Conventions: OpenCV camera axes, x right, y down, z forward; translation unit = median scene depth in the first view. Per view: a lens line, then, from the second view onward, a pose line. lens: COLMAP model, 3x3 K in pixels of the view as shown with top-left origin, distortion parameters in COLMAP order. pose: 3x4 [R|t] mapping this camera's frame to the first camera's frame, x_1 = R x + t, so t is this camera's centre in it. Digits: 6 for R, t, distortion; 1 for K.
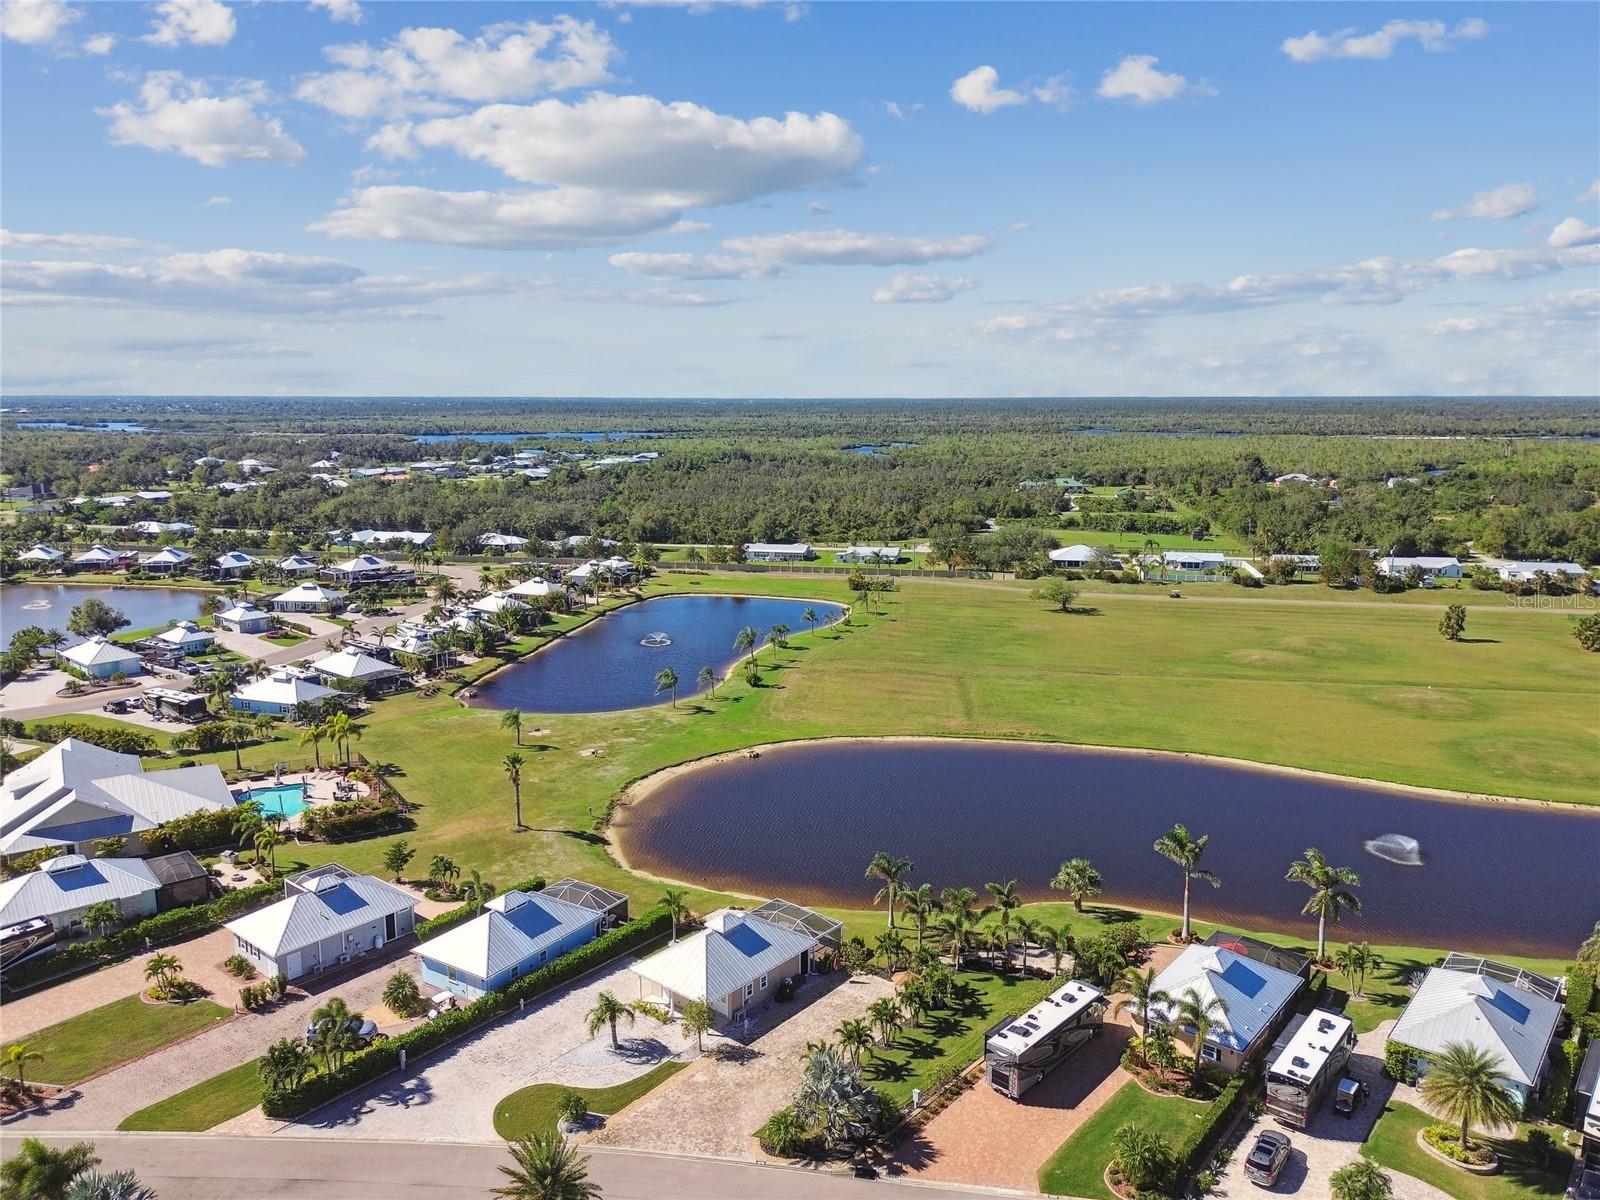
lens RADIAL K [[1138.3, 0, 797.3], [0, 1138.3, 601.2], [0, 0, 1]] dist [0.076794, -0.072976]
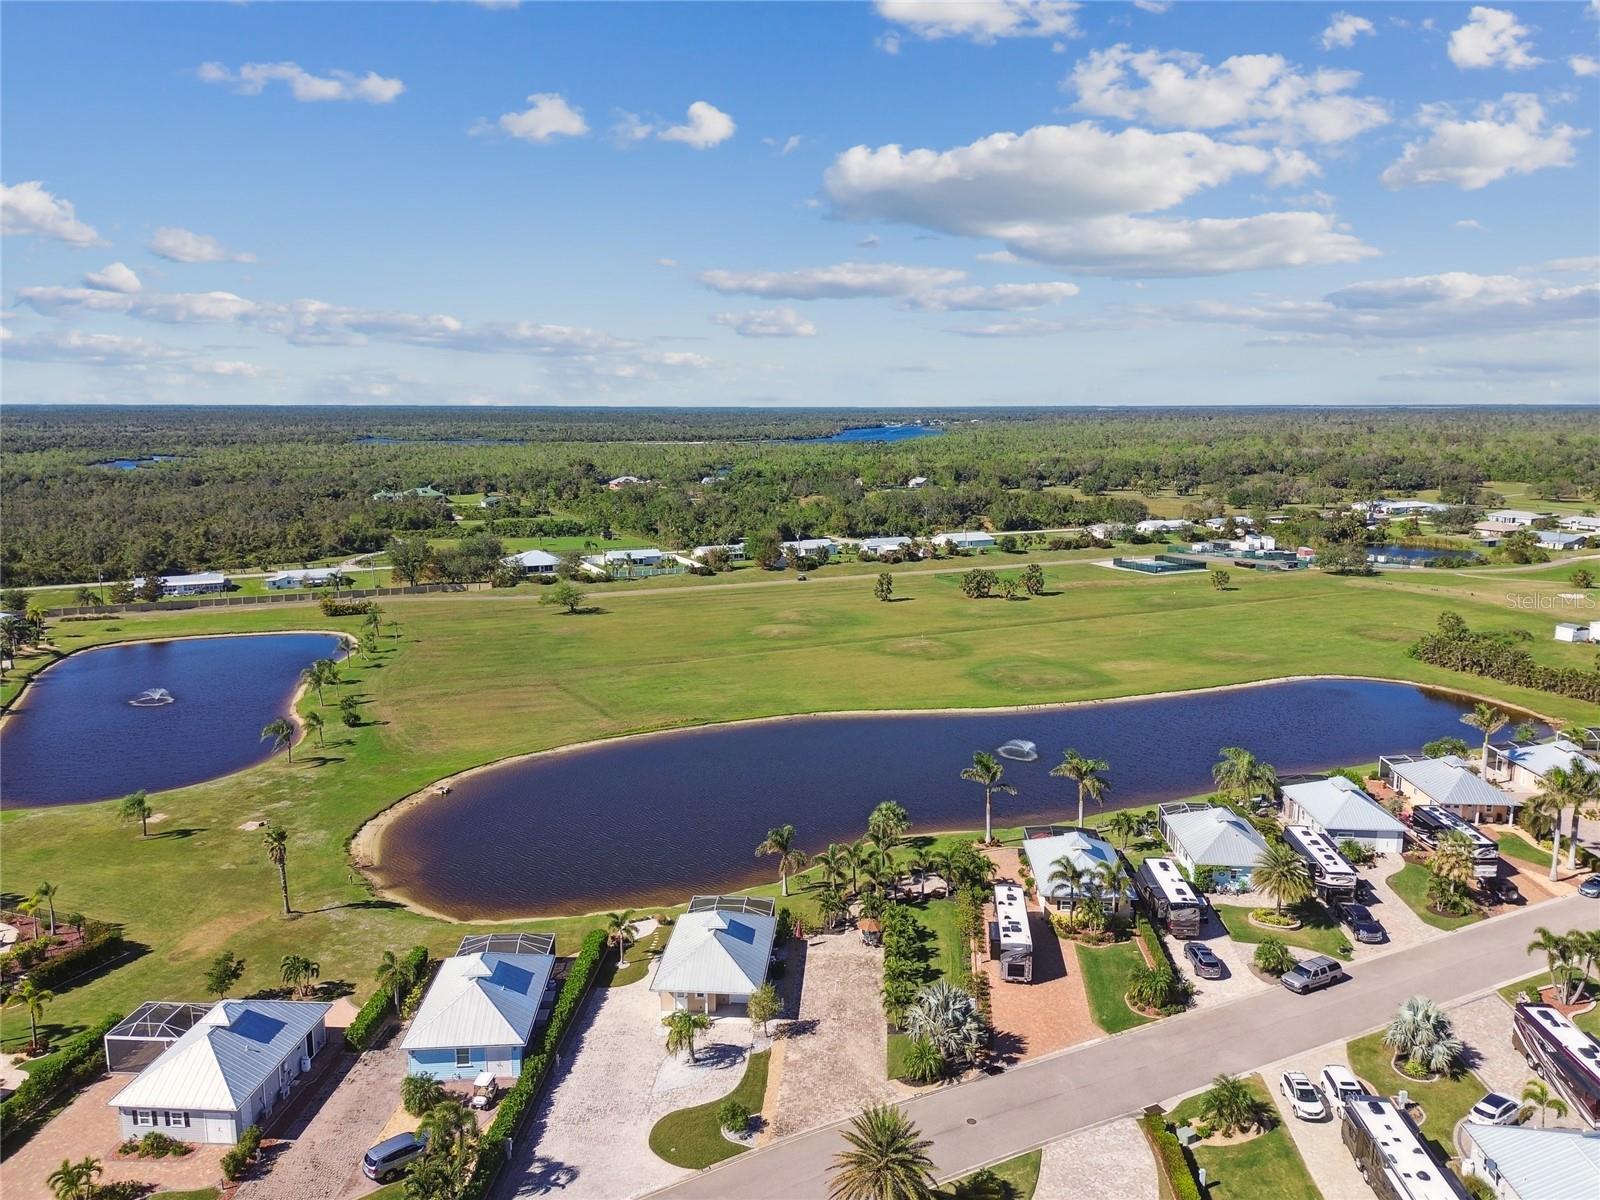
lens RADIAL K [[1138.3, 0, 797.3], [0, 1138.3, 601.2], [0, 0, 1]] dist [0.076794, -0.072976]
pose [[0.811691, -0.100216, 0.575426, -0.176563], [0.104433, 0.994196, 0.025837, -0.006640], [-0.574675, 0.039122, 0.817446, 0.034997]]
